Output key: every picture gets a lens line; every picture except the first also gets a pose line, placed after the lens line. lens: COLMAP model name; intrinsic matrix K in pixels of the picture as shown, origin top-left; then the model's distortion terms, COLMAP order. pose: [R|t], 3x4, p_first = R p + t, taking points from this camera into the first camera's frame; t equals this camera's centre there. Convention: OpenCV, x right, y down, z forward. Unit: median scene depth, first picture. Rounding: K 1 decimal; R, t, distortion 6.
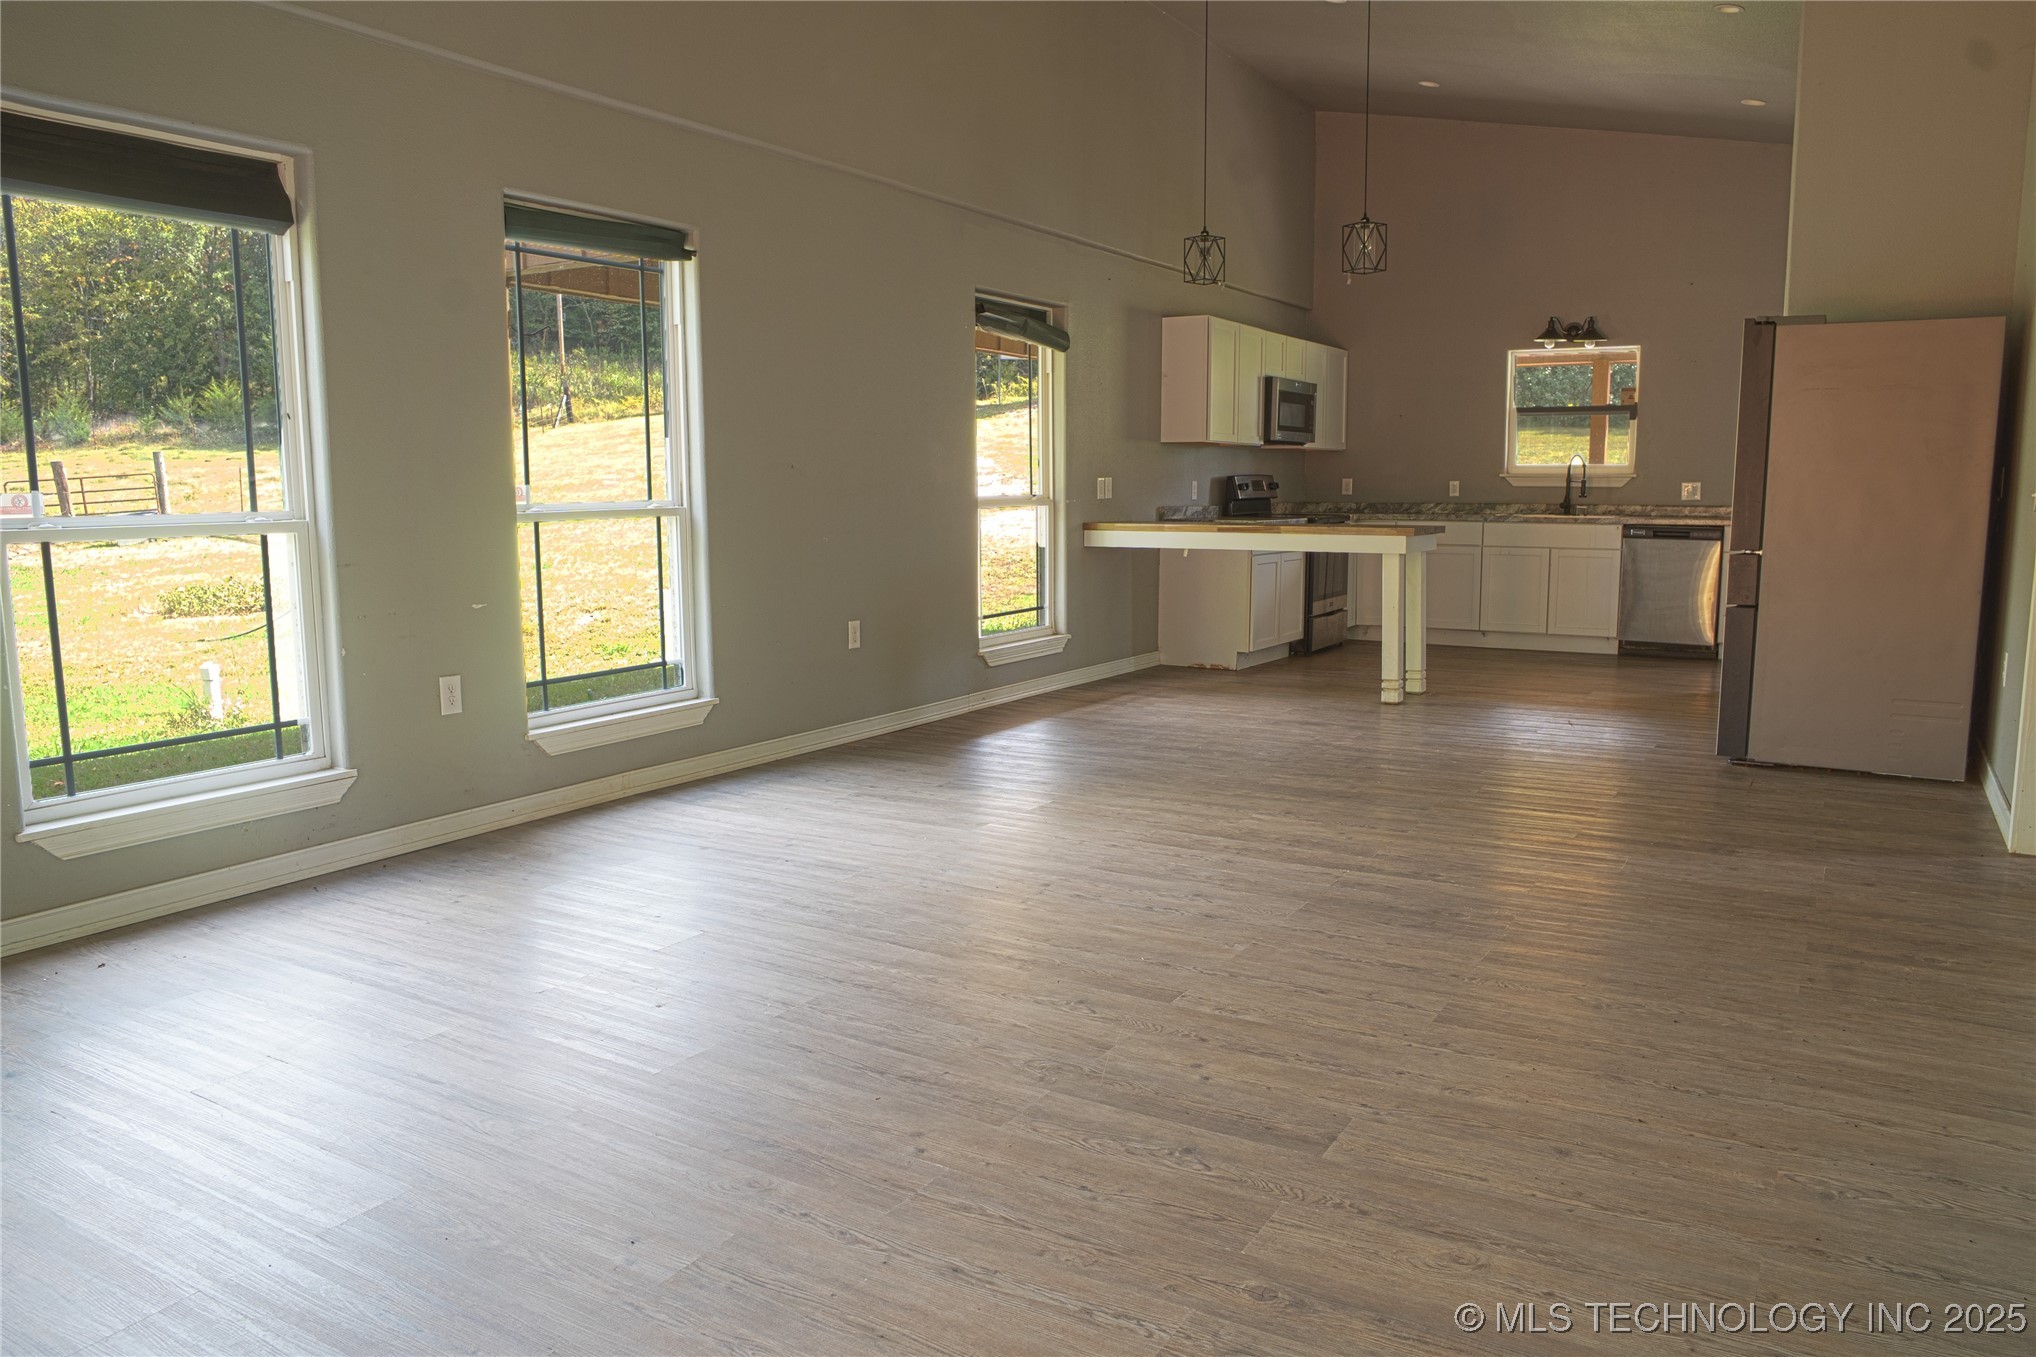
lens RADIAL K [[1432.6, 0, 1018.0], [0, 1432.6, 678.5], [0, 0, 1]] dist [-0.082855, 0.056488]
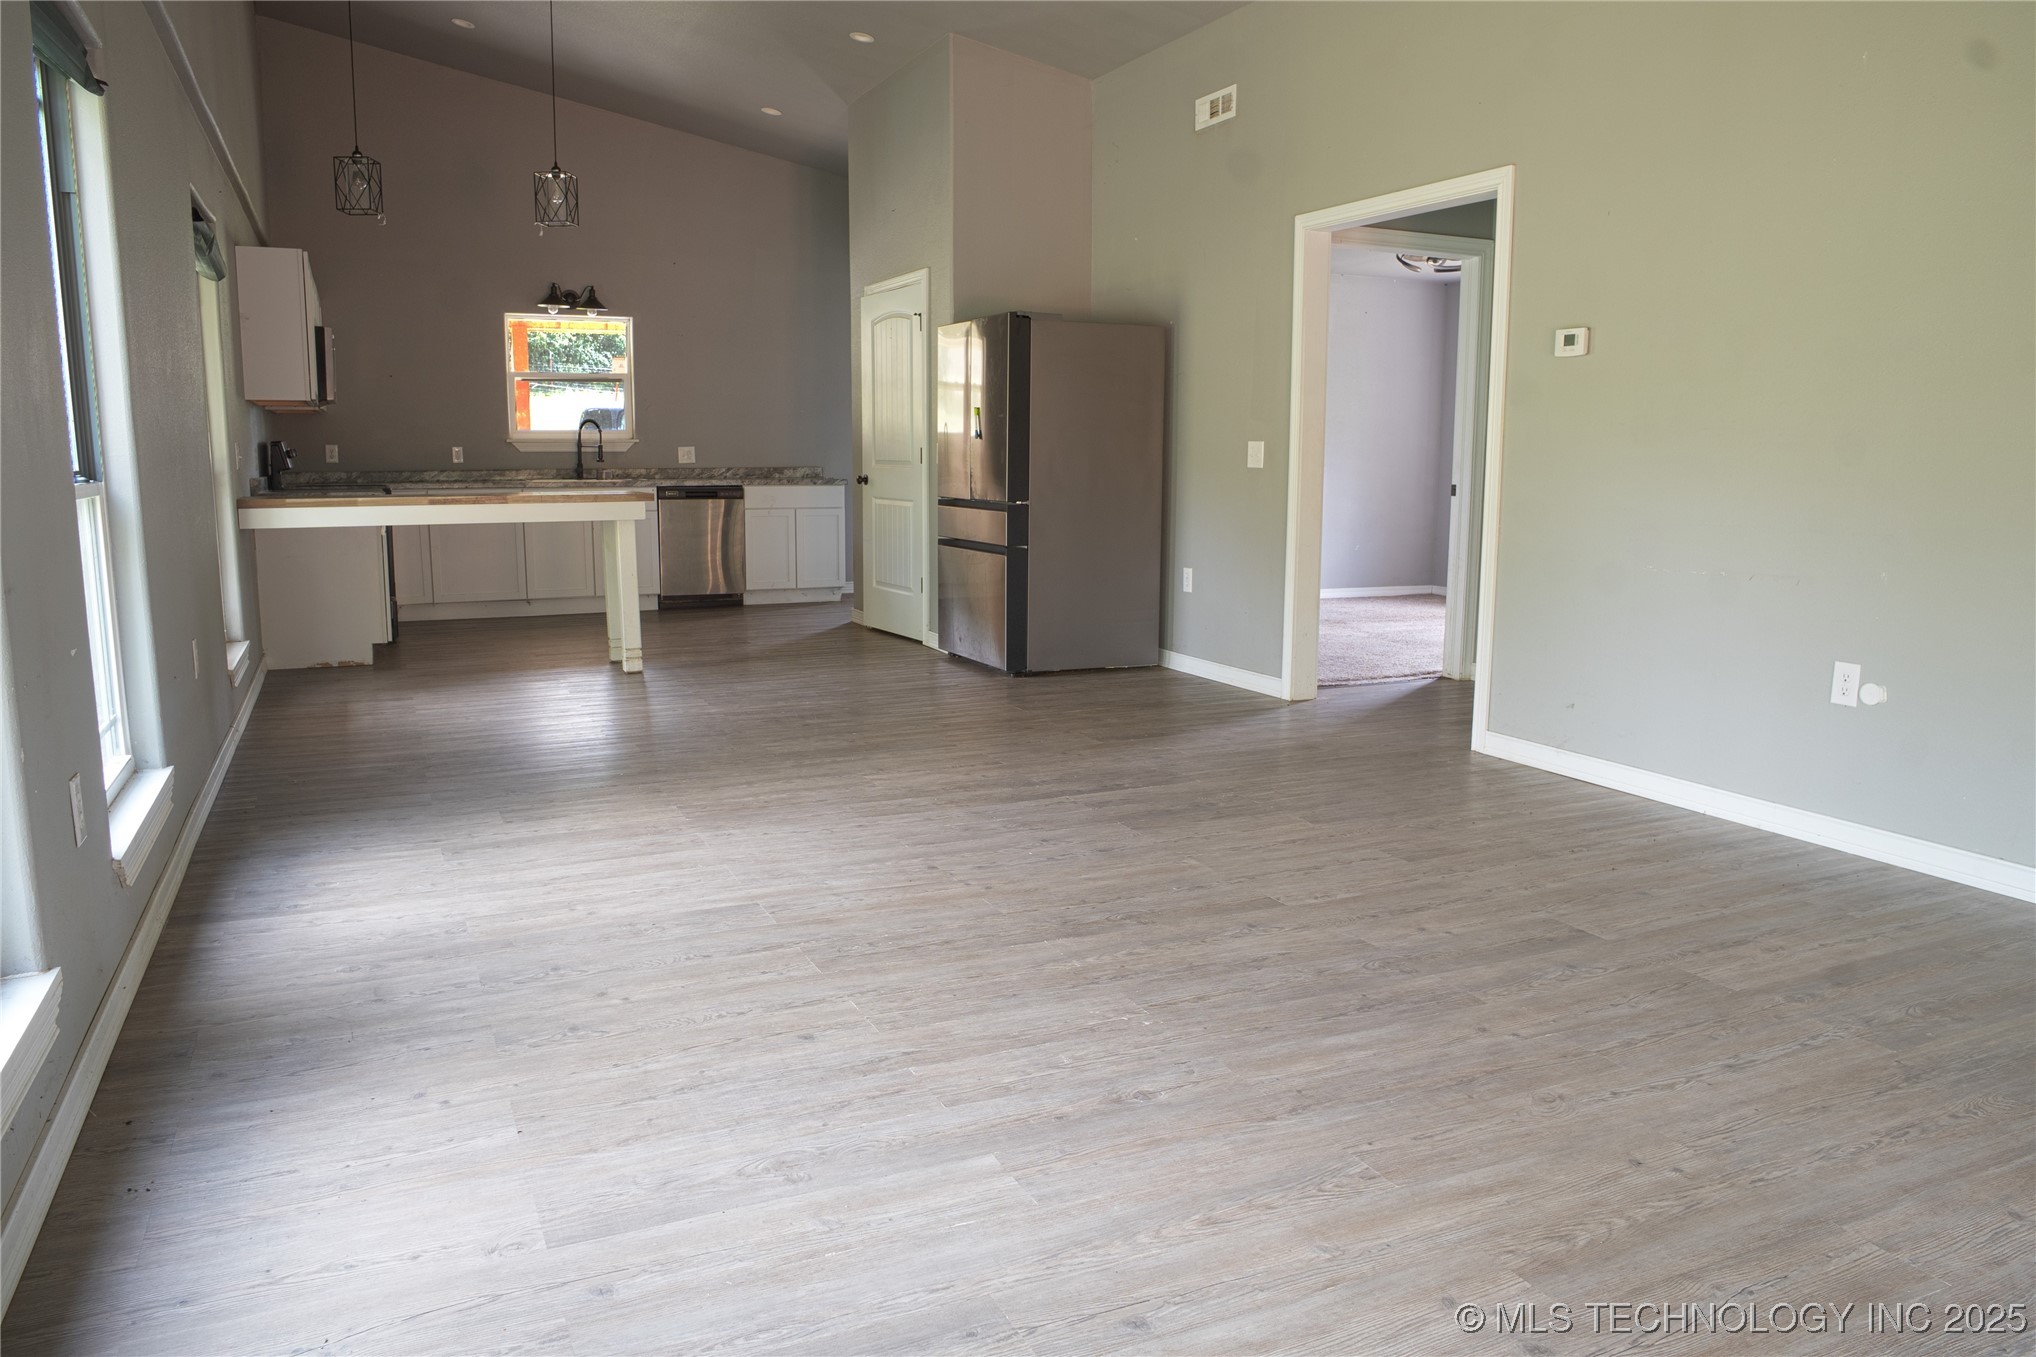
lens RADIAL K [[1432.6, 0, 1018.0], [0, 1432.6, 678.5], [0, 0, 1]] dist [-0.082855, 0.056488]
pose [[0.562250, -0.126697, 0.817204, -0.624082], [0.107857, 0.990988, 0.079433, -0.044391], [-0.819904, 0.043480, 0.570848, 0.351506]]
